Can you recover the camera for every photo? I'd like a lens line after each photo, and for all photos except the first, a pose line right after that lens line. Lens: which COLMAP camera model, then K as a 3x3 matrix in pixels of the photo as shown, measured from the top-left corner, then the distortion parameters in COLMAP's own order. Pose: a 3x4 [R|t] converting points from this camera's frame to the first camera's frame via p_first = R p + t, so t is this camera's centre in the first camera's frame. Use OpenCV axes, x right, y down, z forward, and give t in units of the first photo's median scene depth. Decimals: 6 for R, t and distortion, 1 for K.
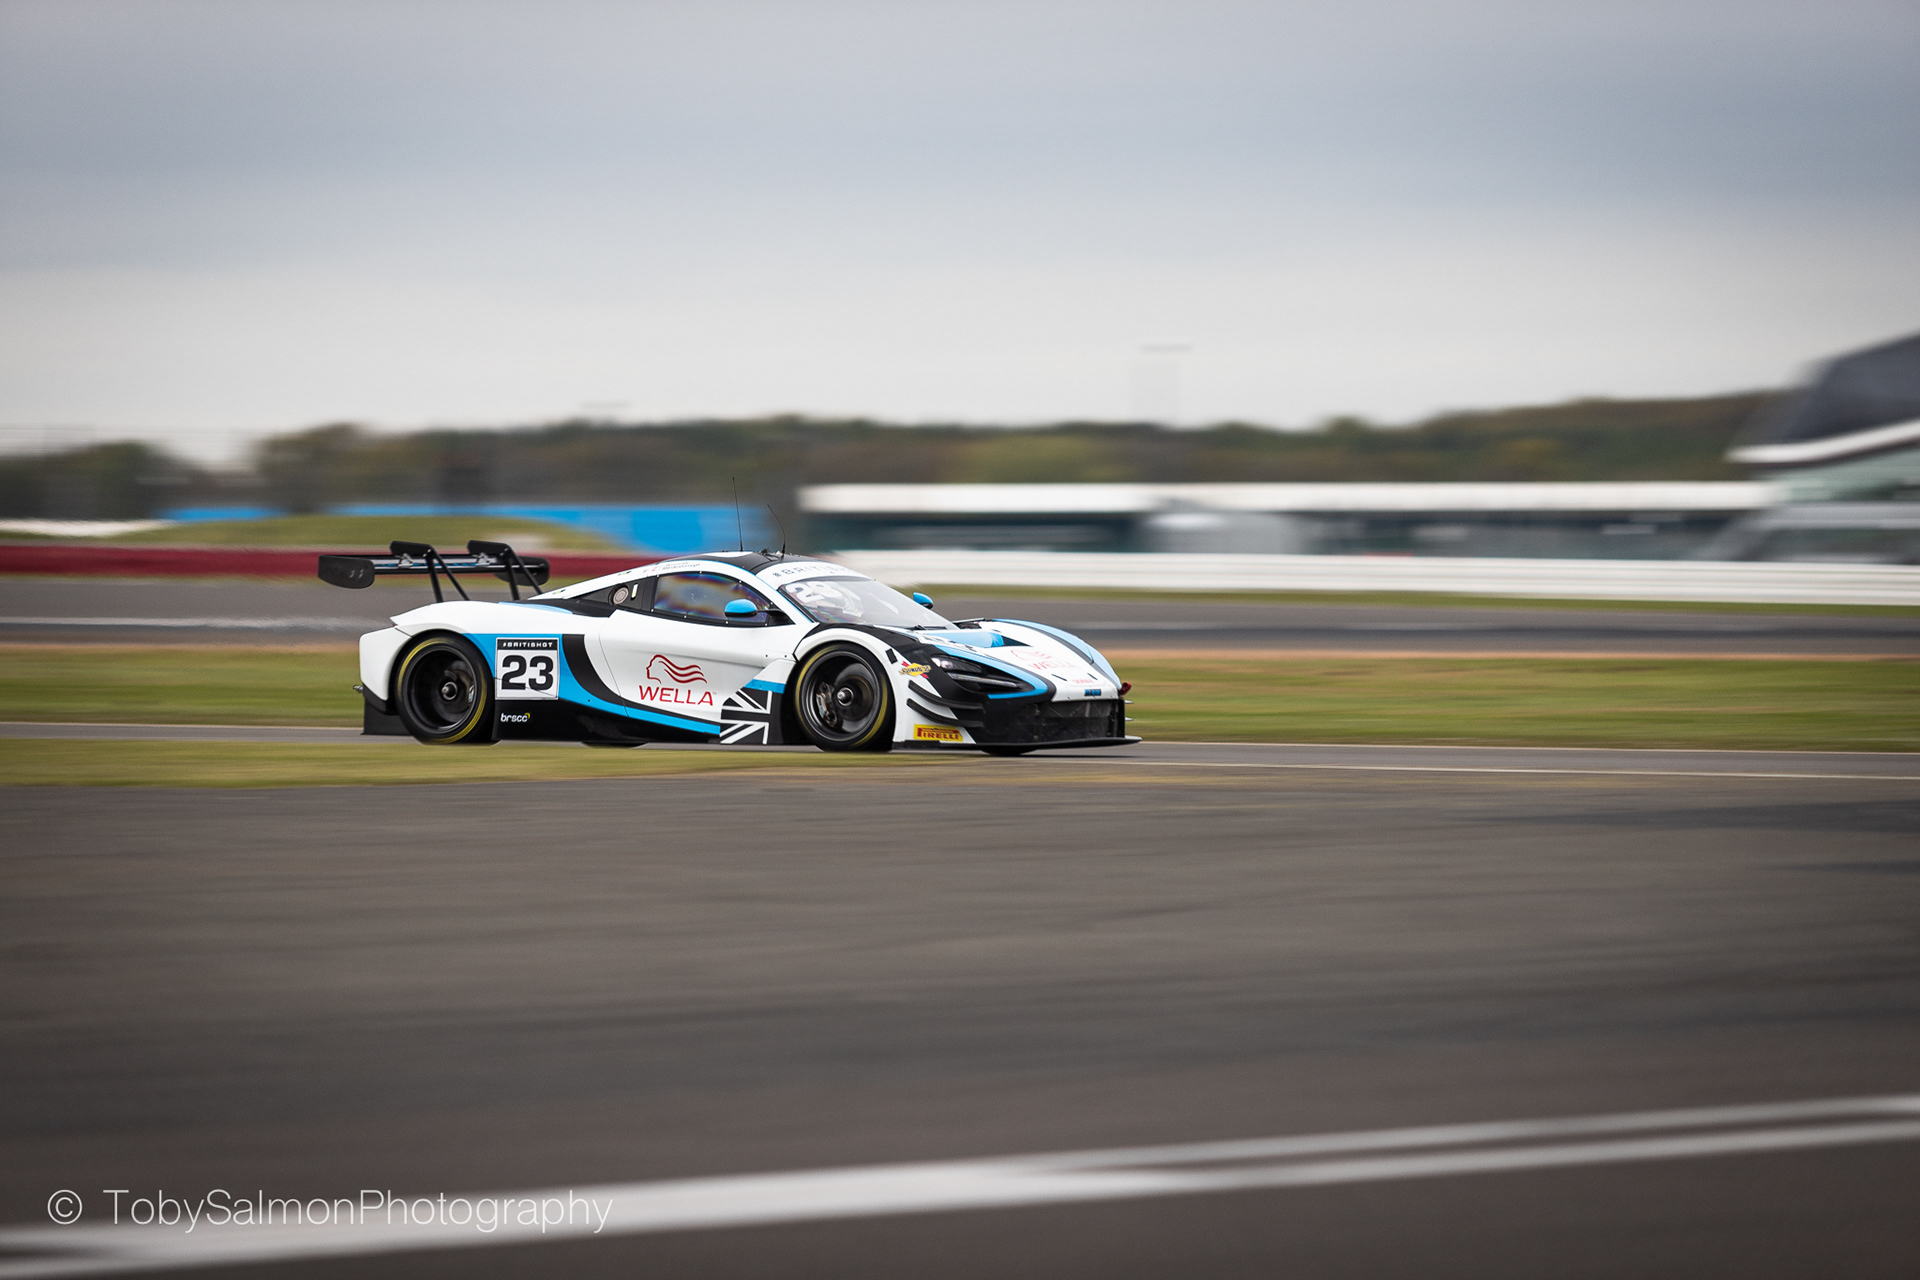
lens RADIAL K [[9333.2, 0, 954.6], [0, 9333.2, 636.5], [0, 0, 1]] dist [0.033340, 0.000000]
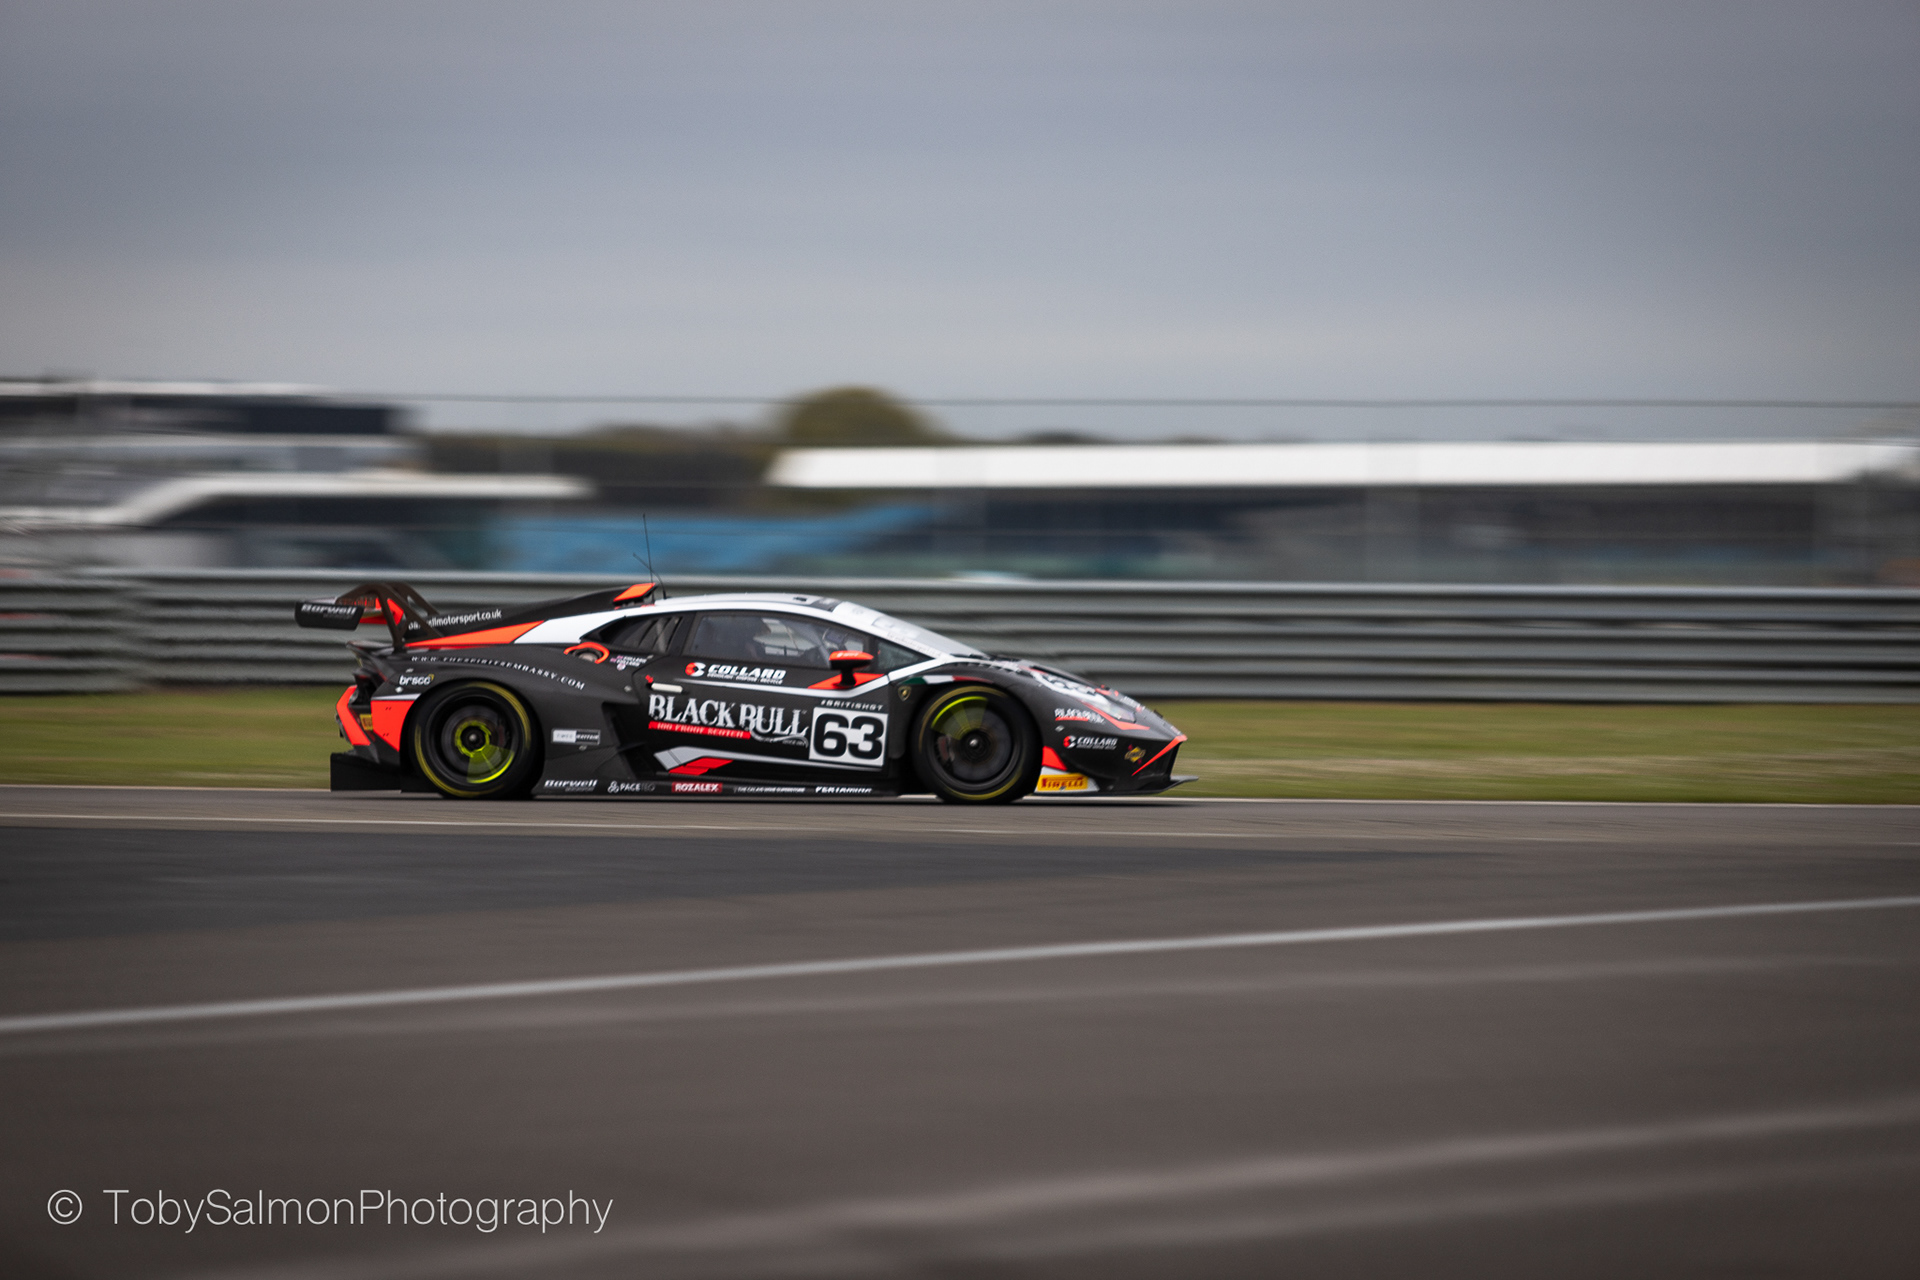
lens RADIAL K [[9333.2, 0, 961.5], [0, 9333.2, 640.8], [0, 0, 1]] dist [0.033340, 0.000000]
pose [[0.920864, 0.004160, 0.389861, -0.357636], [-0.004063, 0.999991, -0.001073, -0.002995], [-0.389862, -0.000596, 0.920873, 0.160025]]
